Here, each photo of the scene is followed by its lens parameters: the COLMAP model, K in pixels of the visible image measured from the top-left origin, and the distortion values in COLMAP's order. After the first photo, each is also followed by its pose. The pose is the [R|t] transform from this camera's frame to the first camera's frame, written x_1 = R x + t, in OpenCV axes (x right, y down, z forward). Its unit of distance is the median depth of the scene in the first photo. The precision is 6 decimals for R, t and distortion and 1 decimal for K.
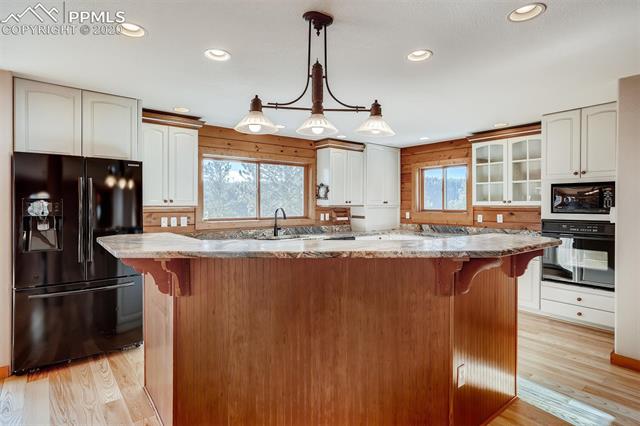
lens RADIAL K [[332.0, 0, 319.8], [0, 332.0, 209.1], [0, 0, 1]] dist [0.000837, 0.000079]
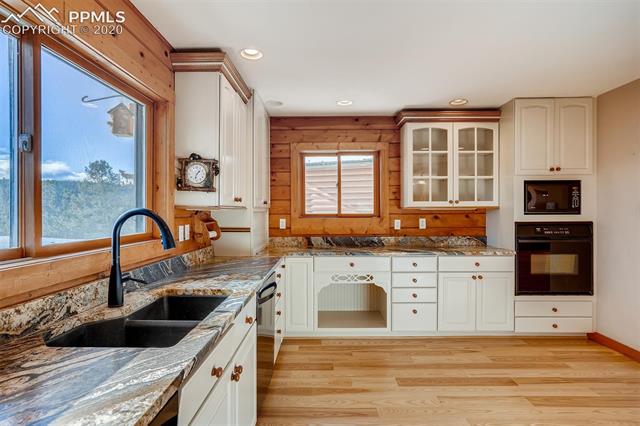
lens RADIAL K [[347.4, 0, 320.1], [0, 347.4, 214.5], [0, 0, 1]] dist [-0.001165, 0.000033]
pose [[0.638628, -0.008827, 0.769465, -0.237709], [0.015685, 0.999876, -0.001548, 0.003624], [-0.769356, 0.013057, 0.638687, 0.608939]]
